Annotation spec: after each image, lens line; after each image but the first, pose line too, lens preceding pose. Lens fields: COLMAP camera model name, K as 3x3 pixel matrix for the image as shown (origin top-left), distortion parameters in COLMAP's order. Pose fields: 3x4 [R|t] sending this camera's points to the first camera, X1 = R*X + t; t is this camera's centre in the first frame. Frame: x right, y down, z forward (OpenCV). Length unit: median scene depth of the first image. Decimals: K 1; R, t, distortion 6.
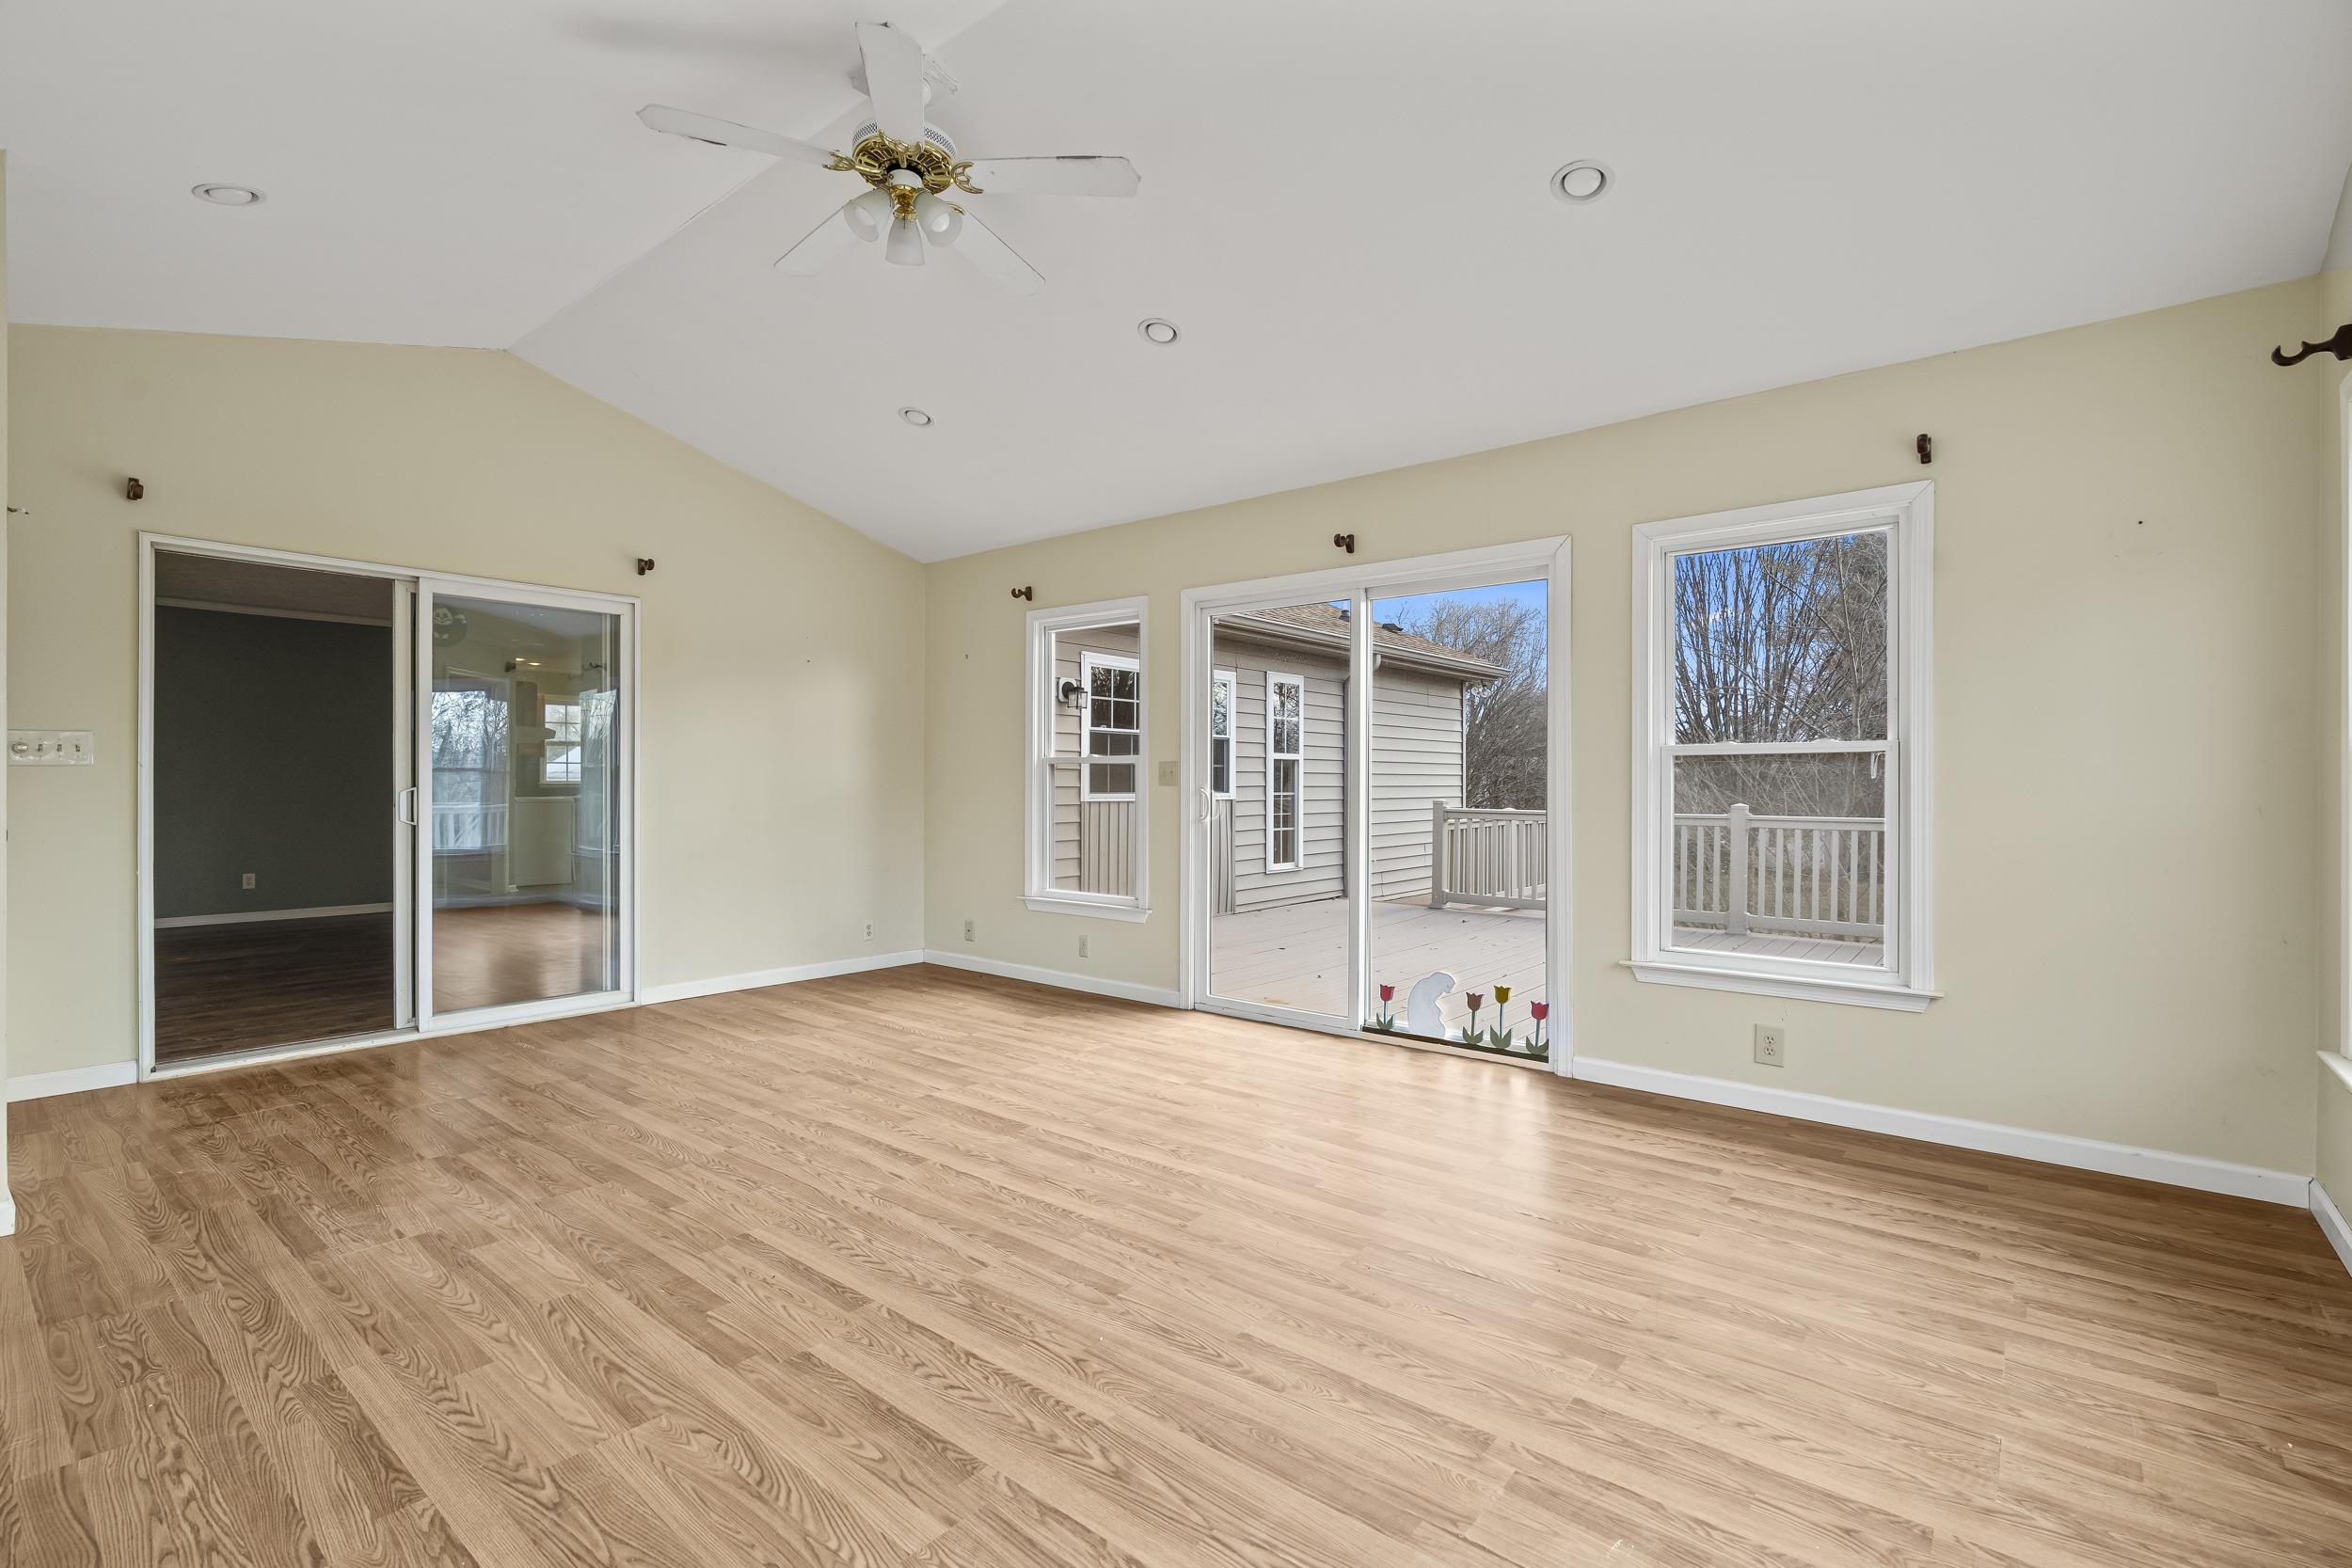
lens RADIAL K [[1068.0, 0, 1171.8], [0, 1068.0, 783.5], [0, 0, 1]] dist [-0.006661, 0.002334]
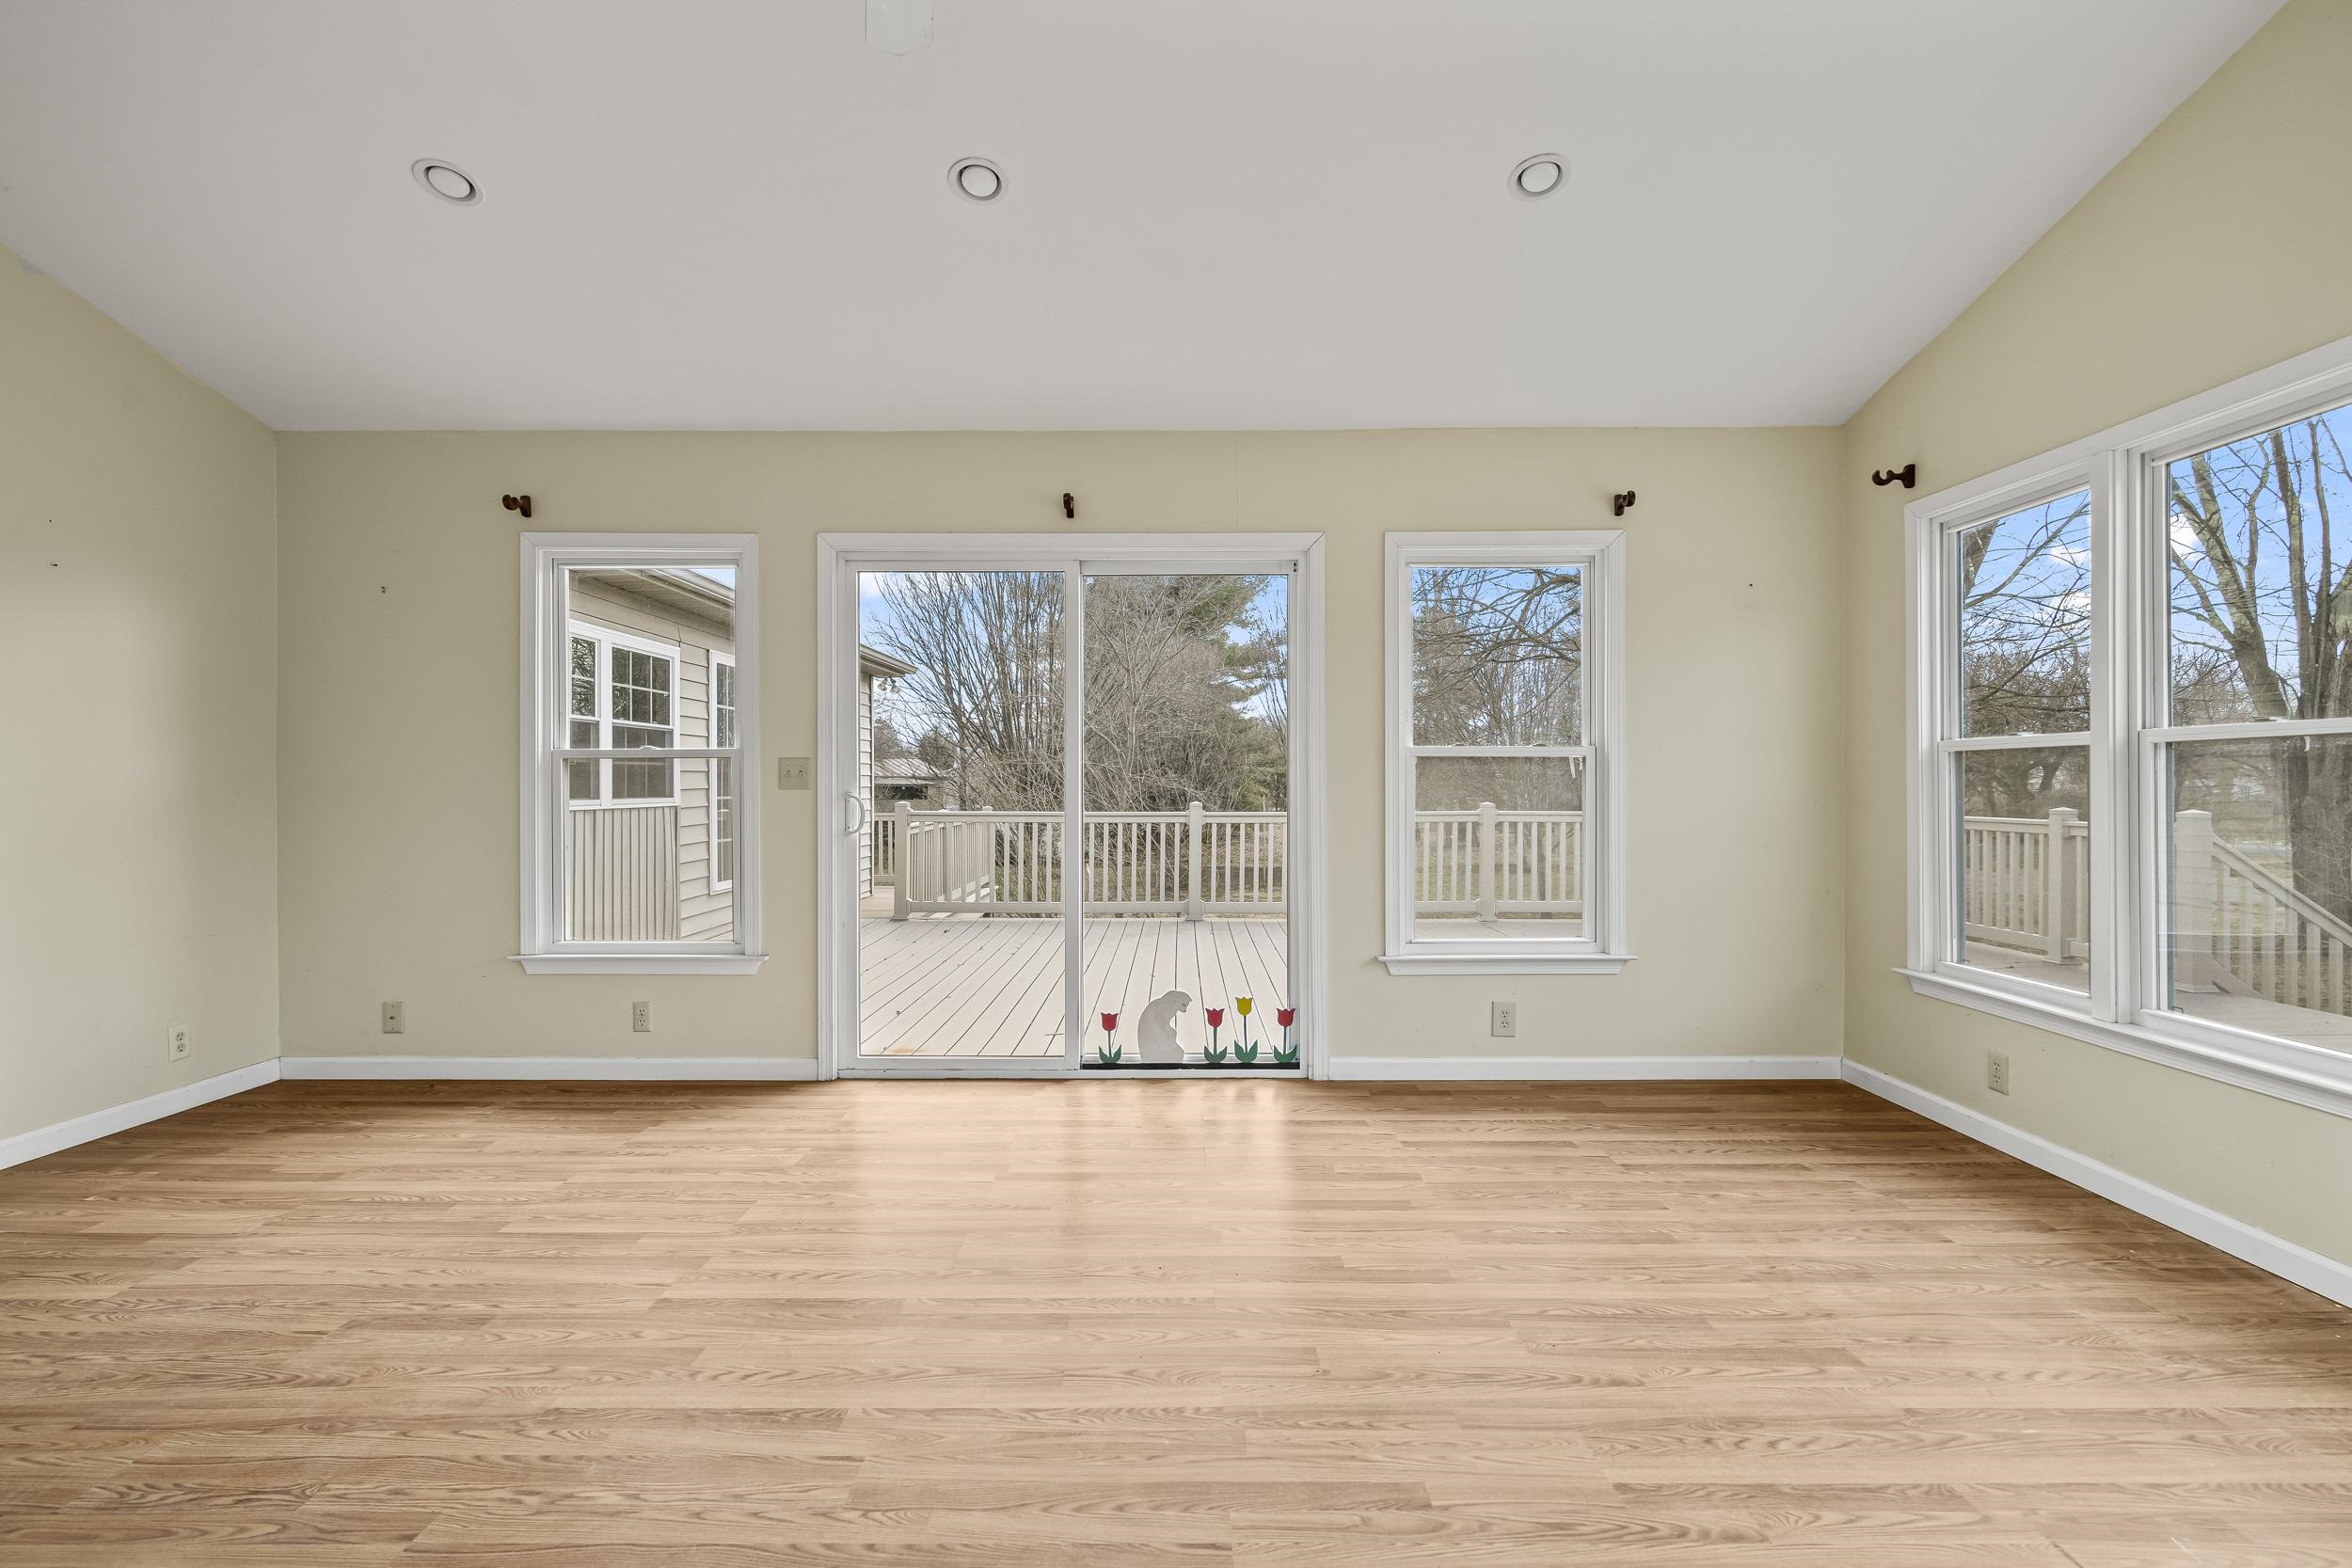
lens RADIAL K [[1068.0, 0, 1200.4], [0, 1068.0, 783.8], [0, 0, 1]] dist [-0.006661, 0.002334]
pose [[0.769554, -0.004657, 0.638565, -0.393201], [0.005005, 0.999987, 0.001261, -0.001858], [-0.638562, 0.002225, 0.769567, 0.348845]]
